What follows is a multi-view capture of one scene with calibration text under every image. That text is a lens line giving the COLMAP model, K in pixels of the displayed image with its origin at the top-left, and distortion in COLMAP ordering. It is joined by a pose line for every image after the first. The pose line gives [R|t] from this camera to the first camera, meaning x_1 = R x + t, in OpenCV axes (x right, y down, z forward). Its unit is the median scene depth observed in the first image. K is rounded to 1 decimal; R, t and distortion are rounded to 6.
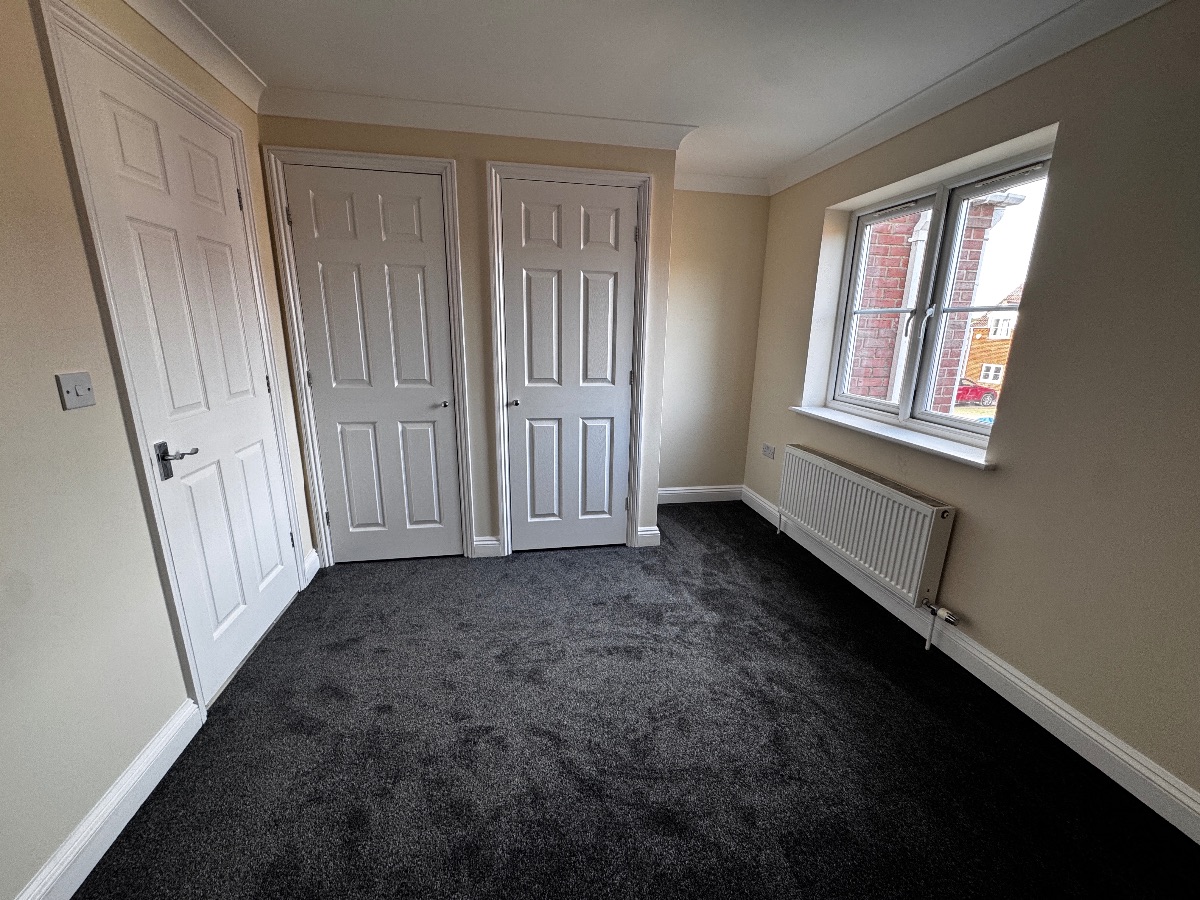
lens RADIAL K [[481.6, 0, 603.8], [0, 481.6, 448.8], [0, 0, 1]] dist [-0.000313, 0.000277]
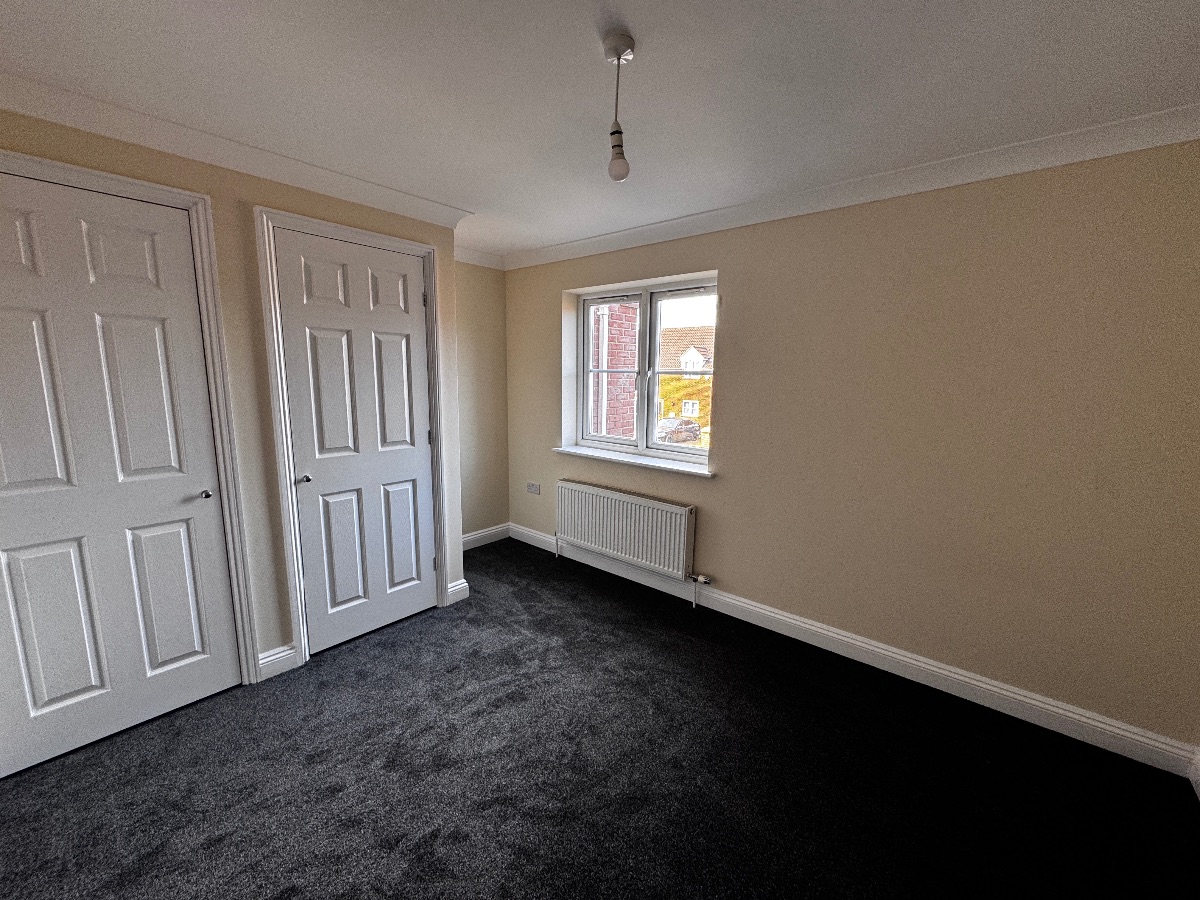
lens RADIAL K [[481.6, 0, 603.8], [0, 481.6, 448.8], [0, 0, 1]] dist [-0.000313, 0.000277]
pose [[0.770841, -0.106650, 0.628036, -0.317946], [0.153730, 0.987891, -0.020927, -0.050640], [-0.618200, 0.112679, 0.777903, -0.002342]]
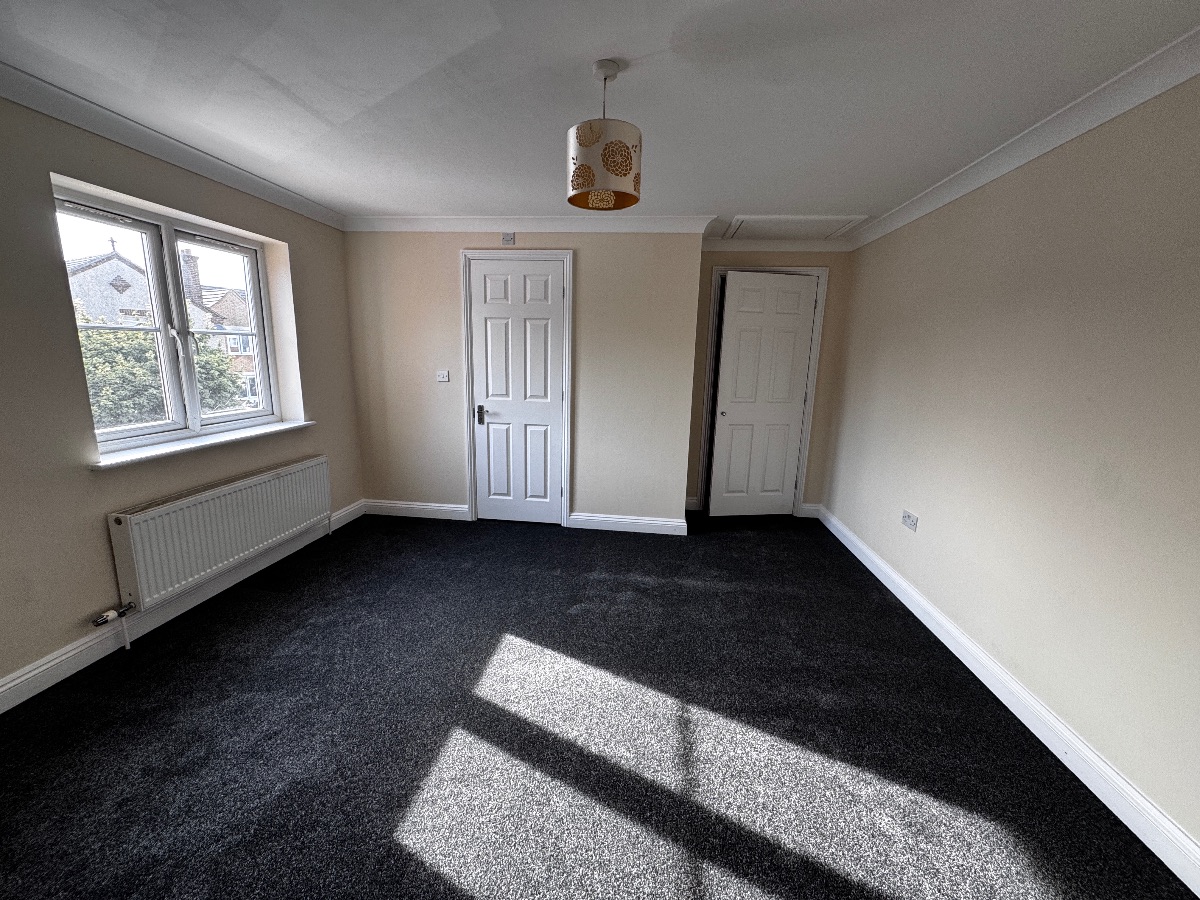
lens RADIAL K [[481.6, 0, 603.8], [0, 481.6, 448.8], [0, 0, 1]] dist [-0.000313, 0.000277]
pose [[-0.957523, -0.102115, 0.269669, -0.547457], [0.023703, 0.904158, 0.426539, -0.459378], [-0.287380, 0.414813, -0.863332, 1.671332]]
